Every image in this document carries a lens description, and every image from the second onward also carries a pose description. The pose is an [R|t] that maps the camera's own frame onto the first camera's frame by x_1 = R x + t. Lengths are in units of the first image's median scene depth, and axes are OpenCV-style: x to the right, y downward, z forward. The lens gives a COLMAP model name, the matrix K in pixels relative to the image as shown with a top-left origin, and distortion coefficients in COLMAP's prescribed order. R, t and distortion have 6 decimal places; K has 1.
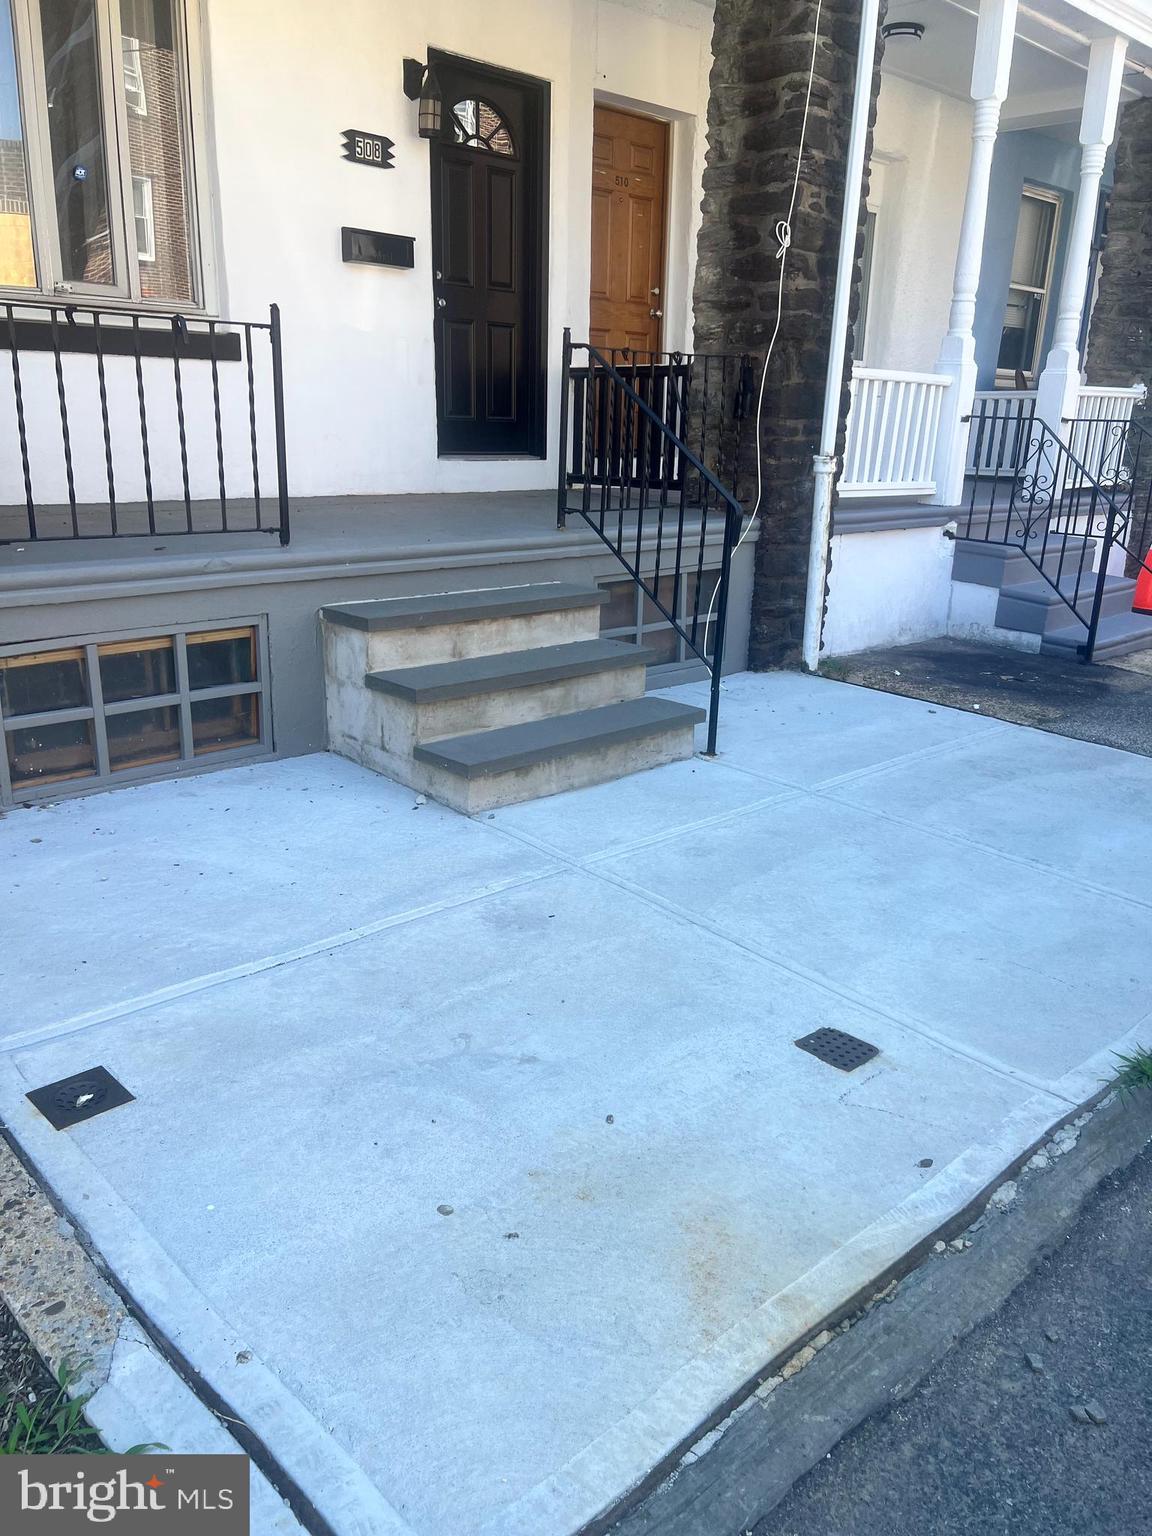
lens RADIAL K [[1152.2, 0, 581.3], [0, 1152.2, 779.0], [0, 0, 1]] dist [0.062604, -0.072143]
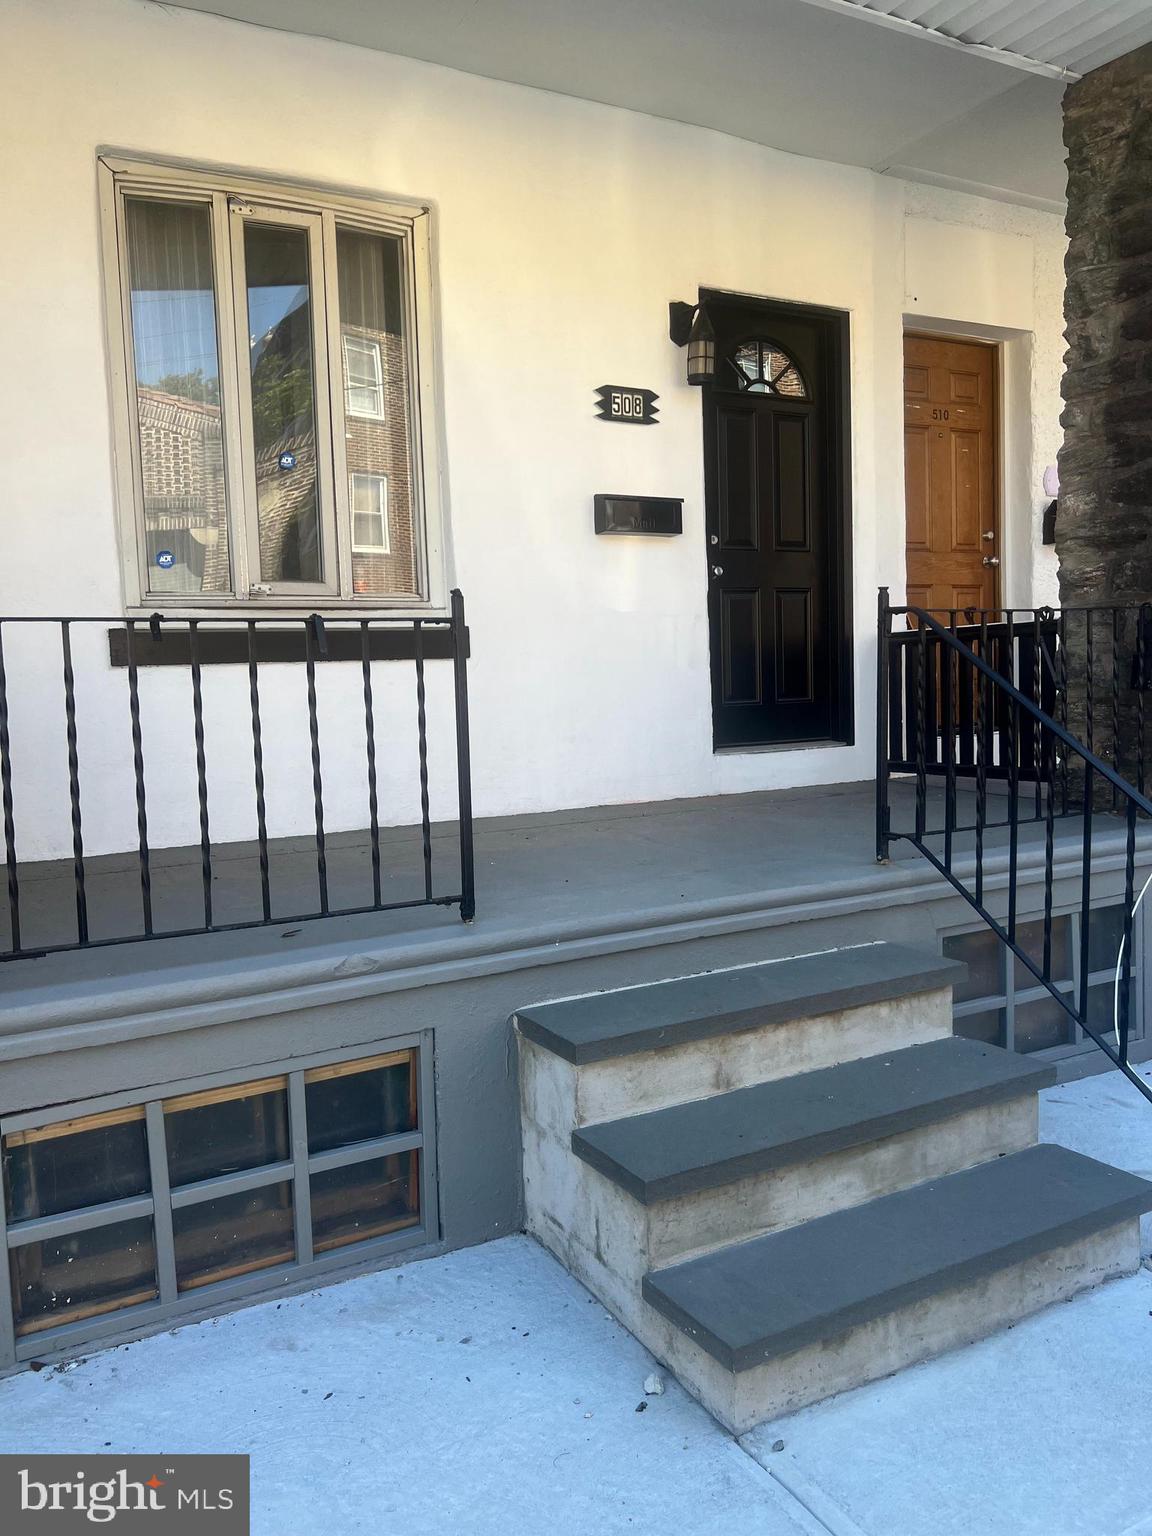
lens RADIAL K [[1152.2, 0, 586.8], [0, 1152.2, 772.5], [0, 0, 1]] dist [0.062604, -0.072143]
pose [[0.966941, -0.035515, -0.252515, -0.013279], [-0.020337, 0.976360, -0.215194, -0.130642], [0.254188, 0.213215, 0.943360, 0.333220]]
